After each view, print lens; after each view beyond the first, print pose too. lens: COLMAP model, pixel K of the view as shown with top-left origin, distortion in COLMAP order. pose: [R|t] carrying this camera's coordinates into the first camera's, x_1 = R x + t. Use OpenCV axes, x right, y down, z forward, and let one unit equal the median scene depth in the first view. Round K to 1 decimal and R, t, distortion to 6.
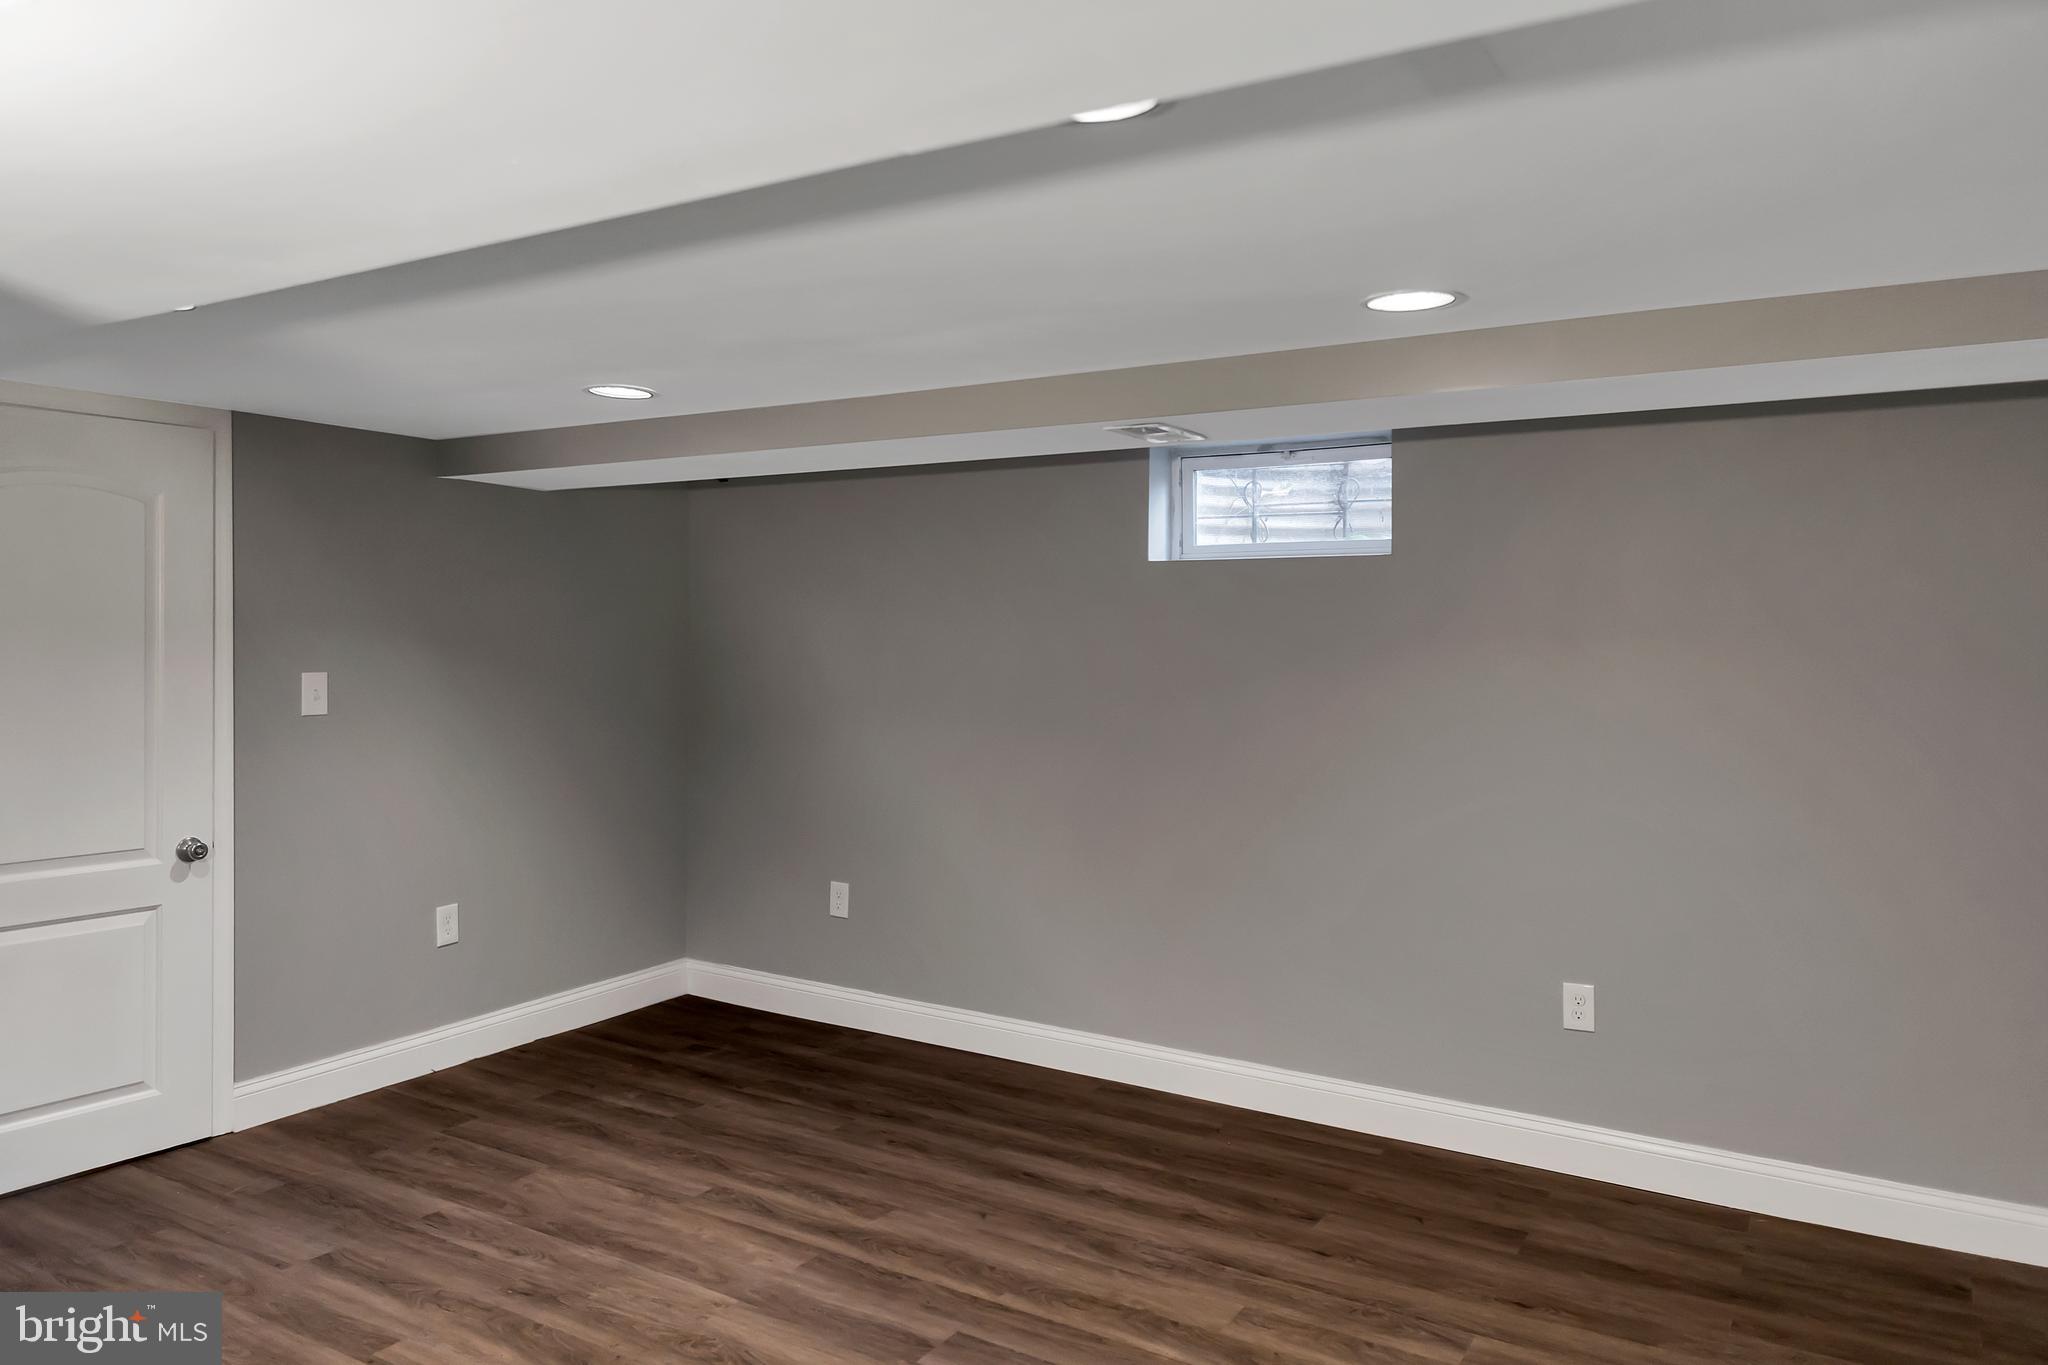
lens RADIAL K [[1431.1, 0, 1022.8], [0, 1431.1, 674.8], [0, 0, 1]] dist [-0.006293, -0.002385]
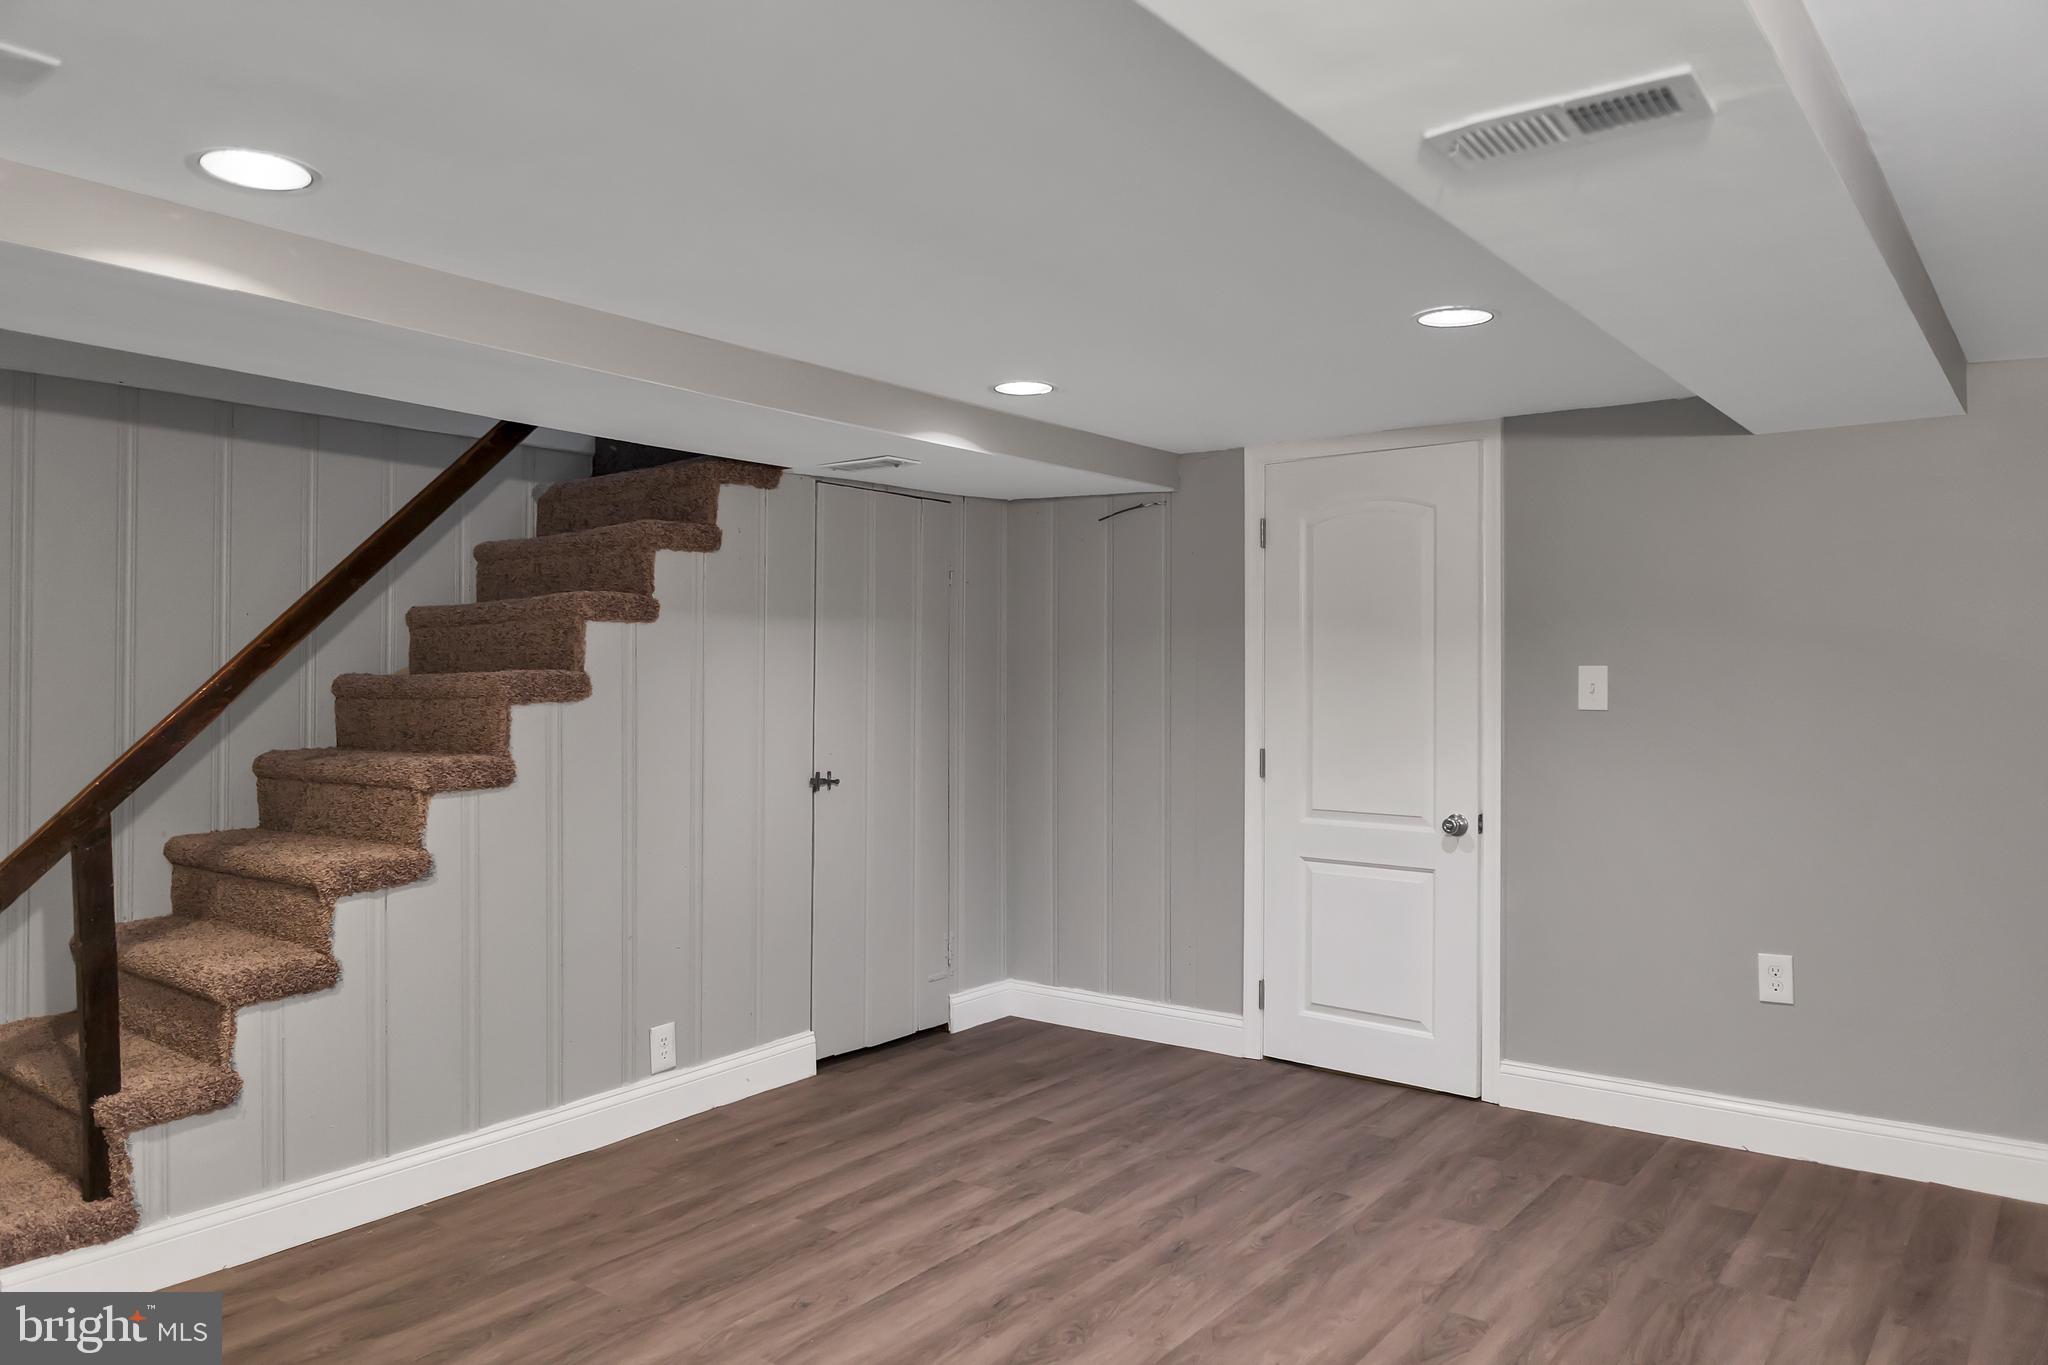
lens RADIAL K [[1431.1, 0, 1023.4], [0, 1431.1, 682.2], [0, 0, 1]] dist [-0.006293, -0.002385]
pose [[-0.119201, -0.006214, -0.992851, 0.555910], [-0.033940, 0.999422, -0.002180, 0.027417], [0.992290, 0.033437, -0.119343, 0.813127]]
